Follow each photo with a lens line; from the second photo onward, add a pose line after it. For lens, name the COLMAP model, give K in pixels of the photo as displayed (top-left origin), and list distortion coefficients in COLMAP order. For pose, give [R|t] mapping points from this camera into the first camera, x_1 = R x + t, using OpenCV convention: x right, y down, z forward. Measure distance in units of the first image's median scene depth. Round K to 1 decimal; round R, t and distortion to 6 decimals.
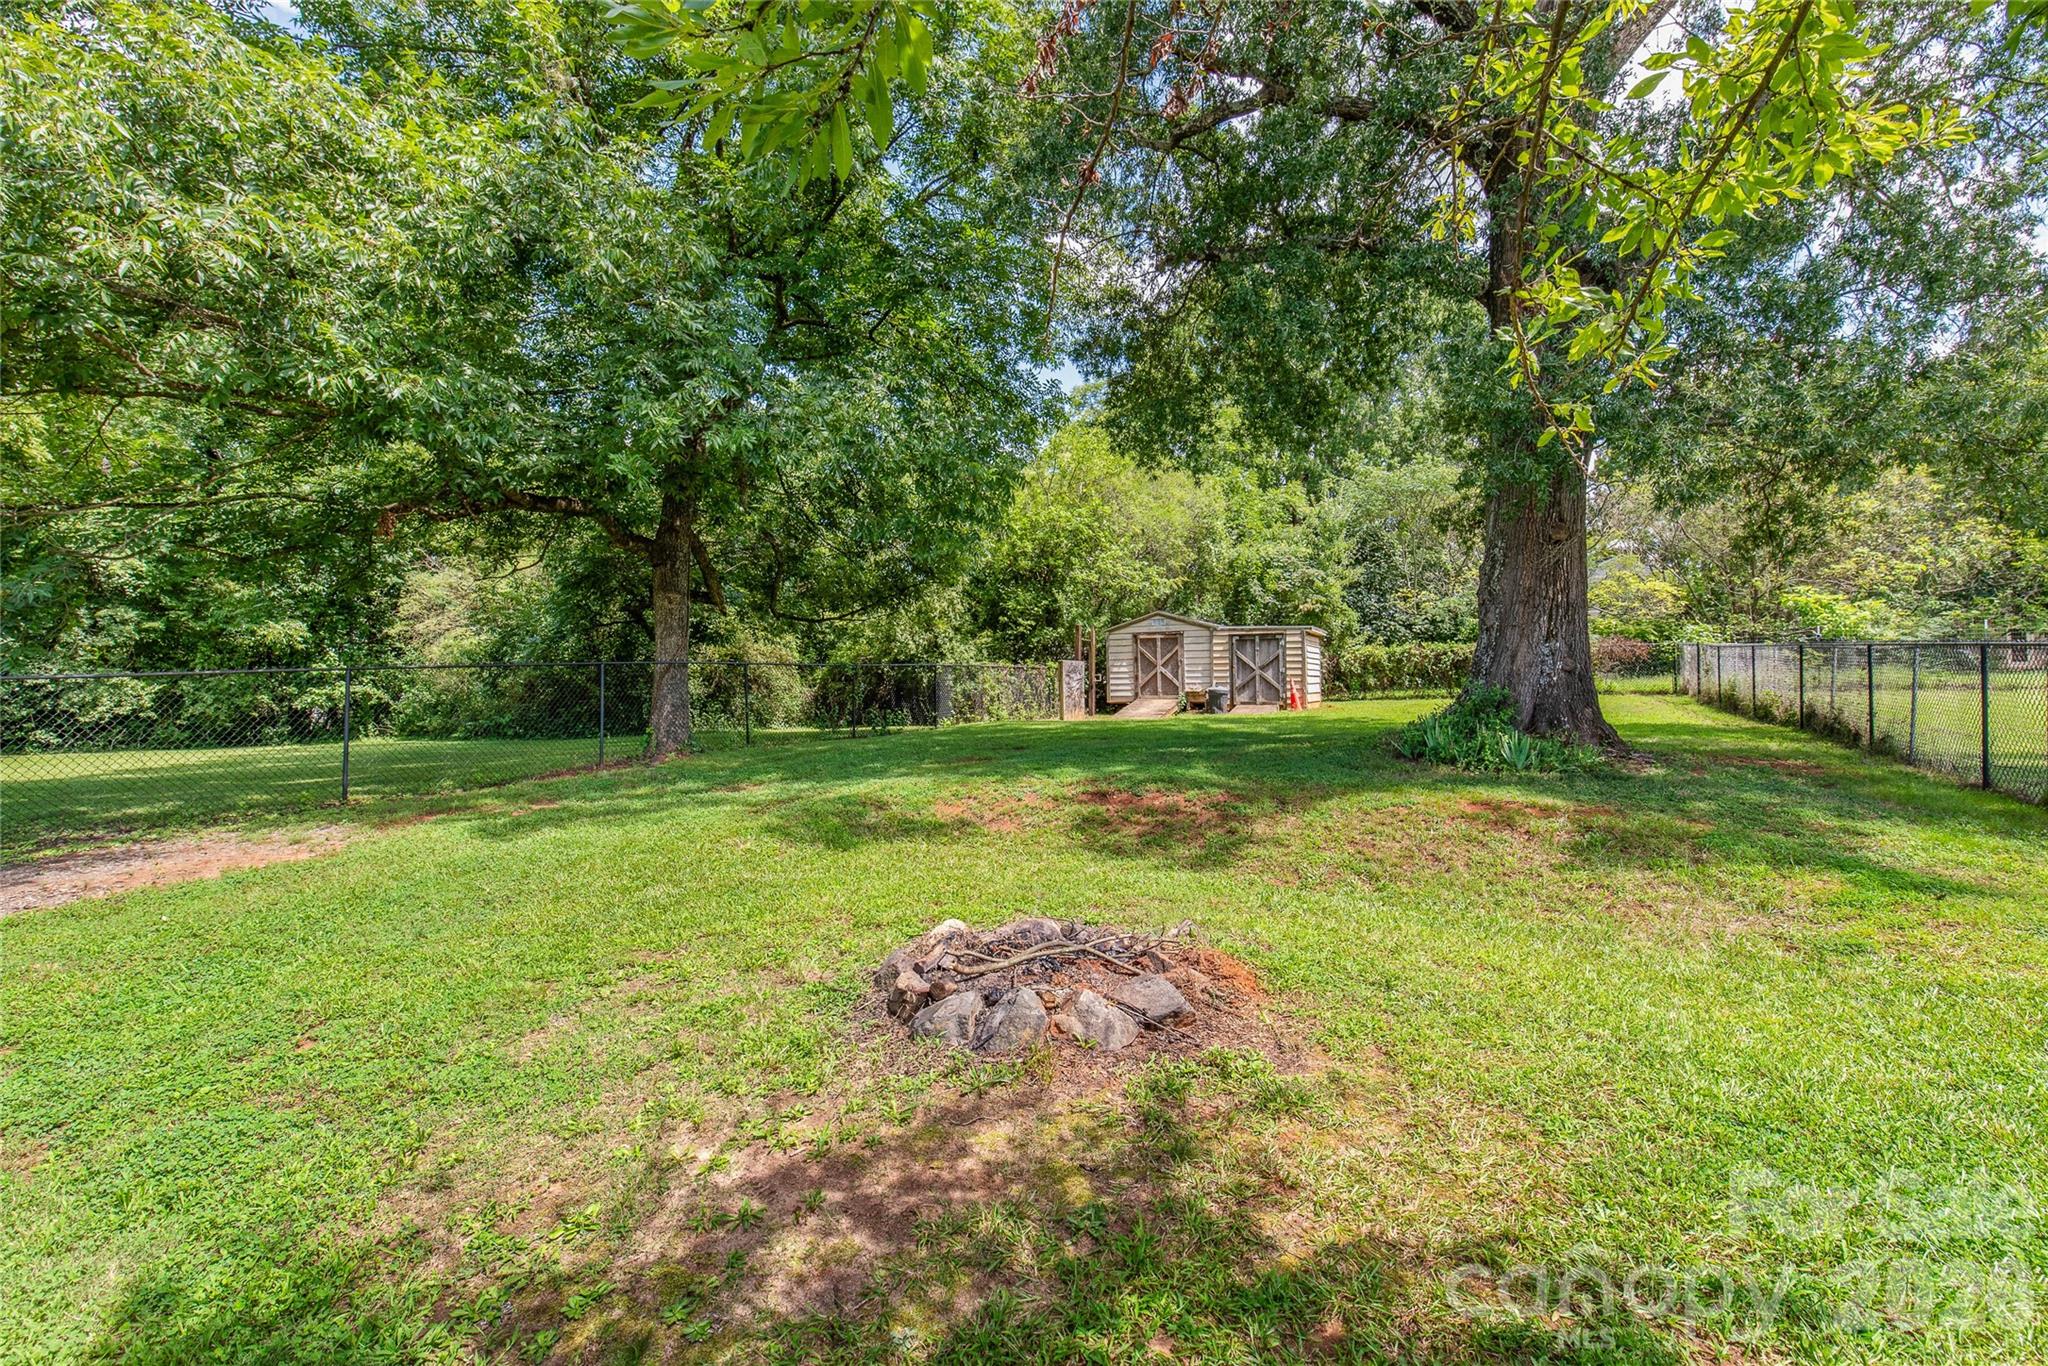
lens RADIAL K [[873.9, 0, 1026.6], [0, 873.9, 669.7], [0, 0, 1]] dist [-0.001358, -0.000395]
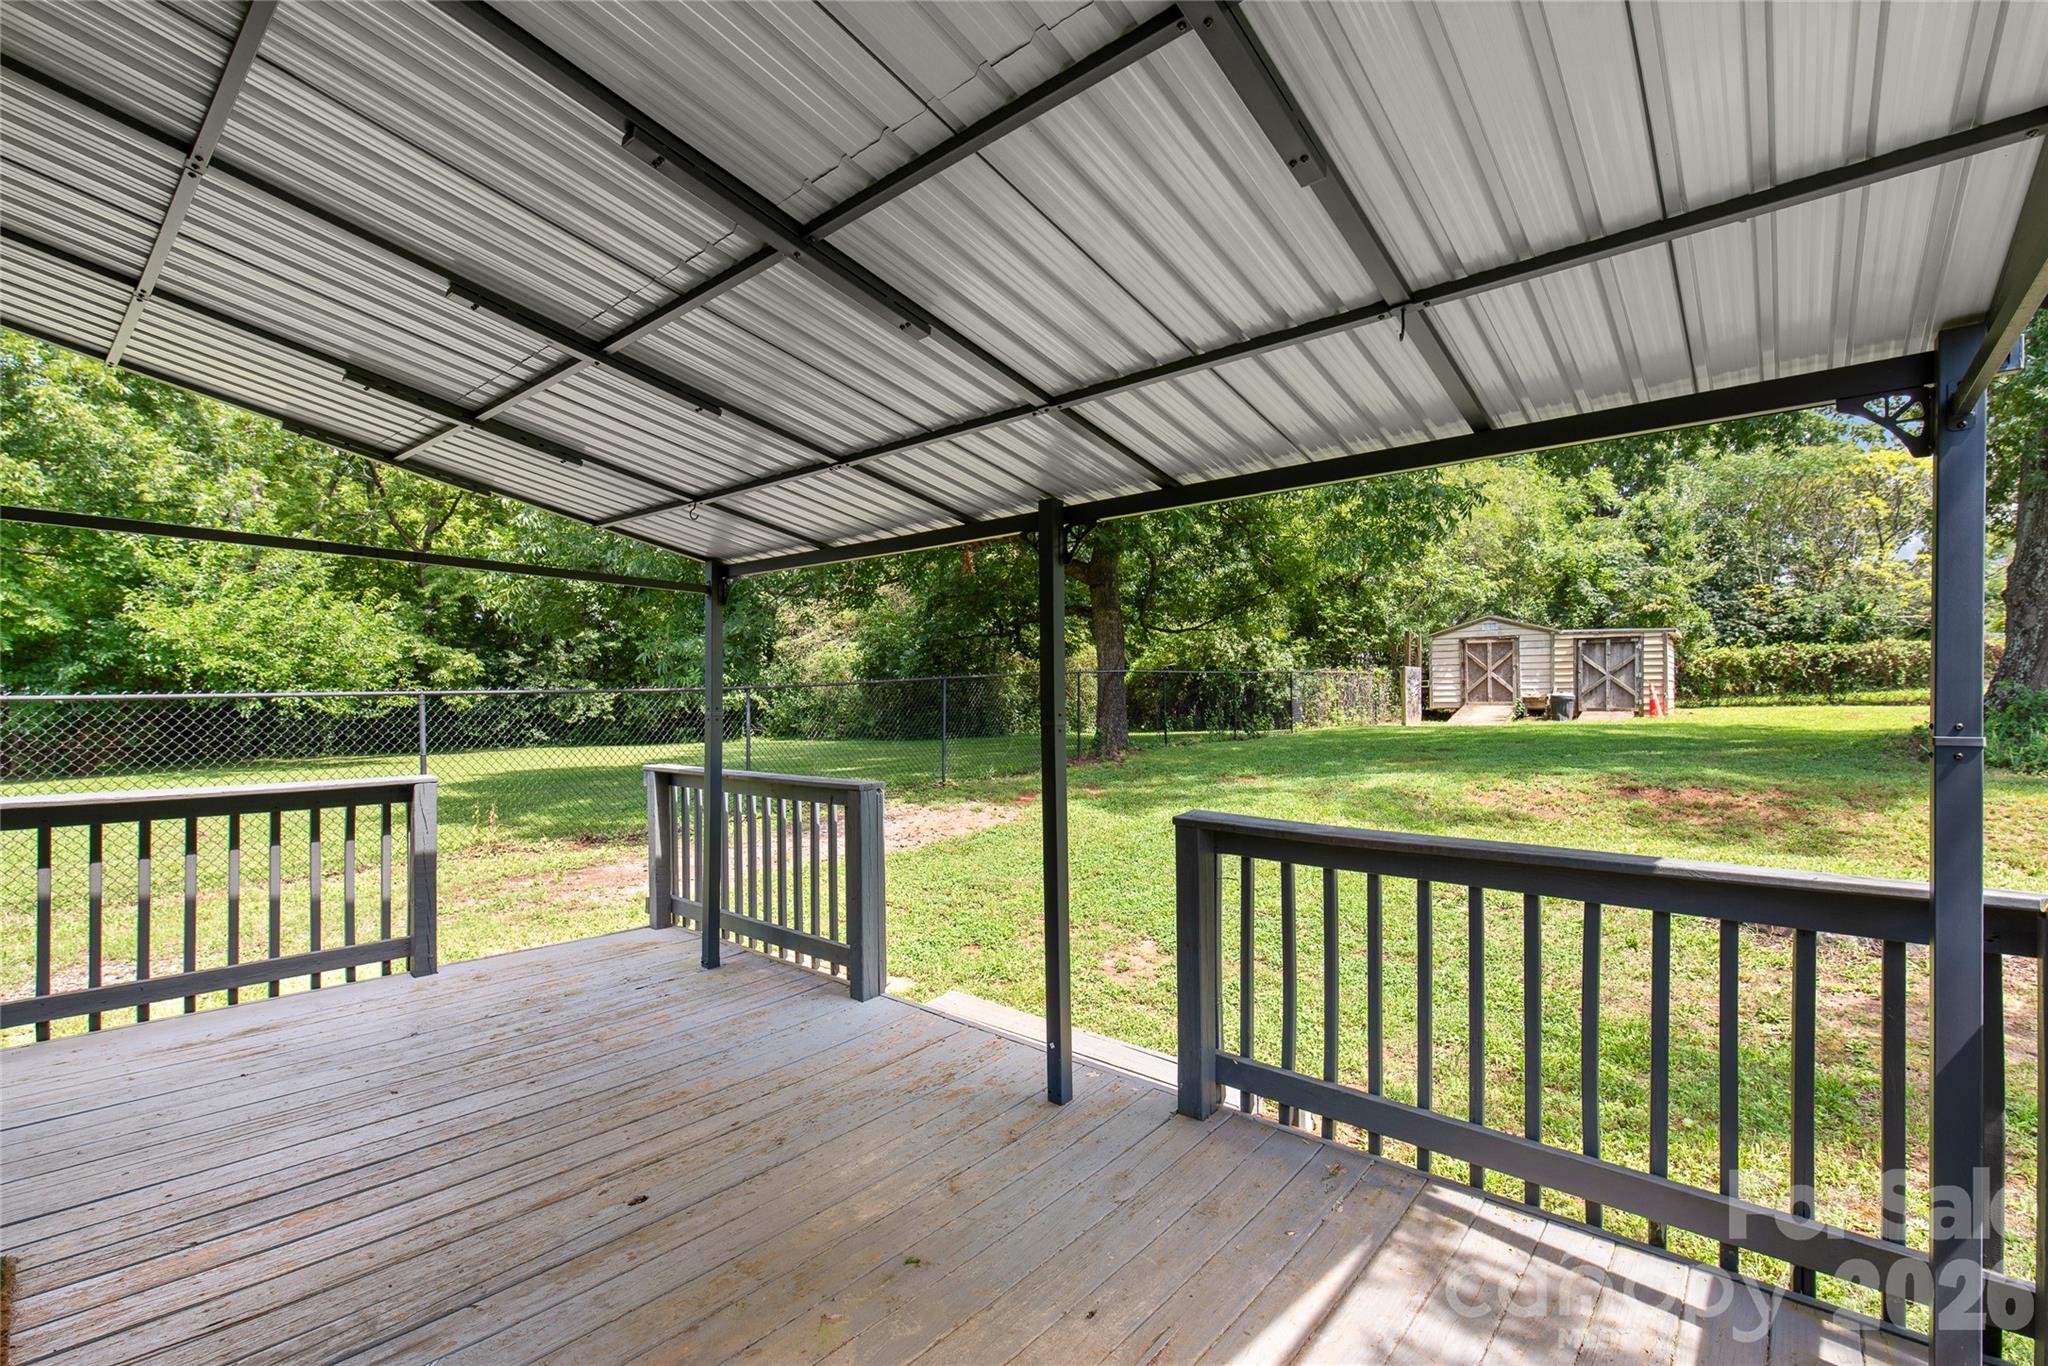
lens RADIAL K [[883.8, 0, 1031.6], [0, 883.8, 706.3], [0, 0, 1]] dist [-0.001650, -0.000370]
pose [[0.976626, 0.001262, -0.214941, -0.137546], [0.005995, 0.999434, 0.033109, -0.001091], [0.214861, -0.033624, 0.976066, -0.077545]]
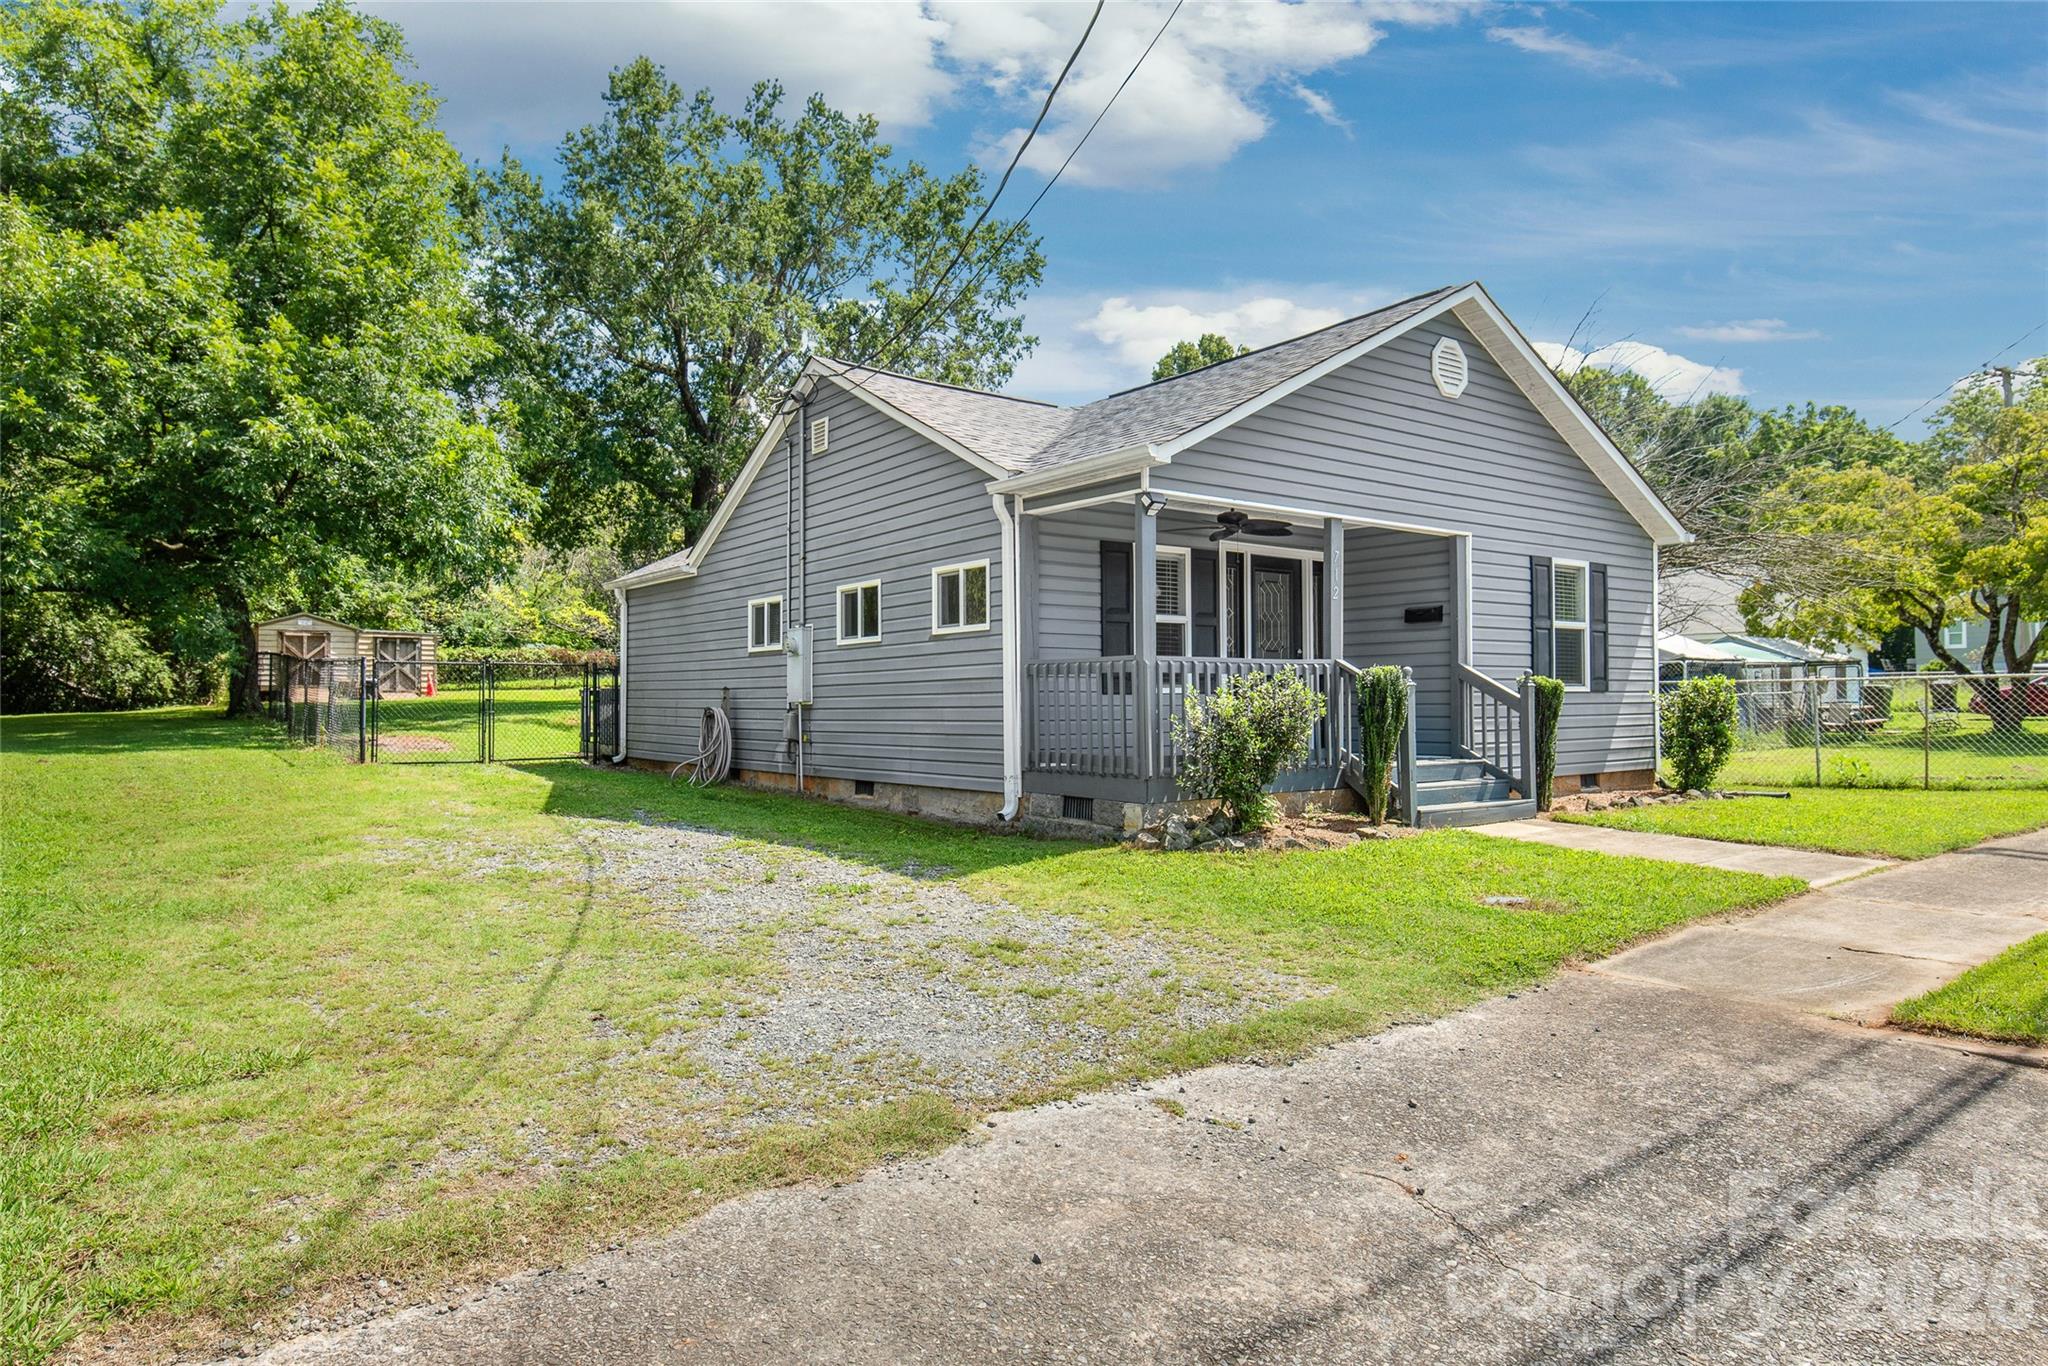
lens RADIAL K [[1230.4, 0, 1024.0], [0, 1230.4, 683.0], [0, 0, 1]] dist [-0.001534, -0.000520]
pose [[0.441778, 0.011117, 0.897056, -0.900638], [-0.020462, 0.999788, -0.002313, 0.010656], [-0.896891, -0.017334, 0.441911, -0.590148]]
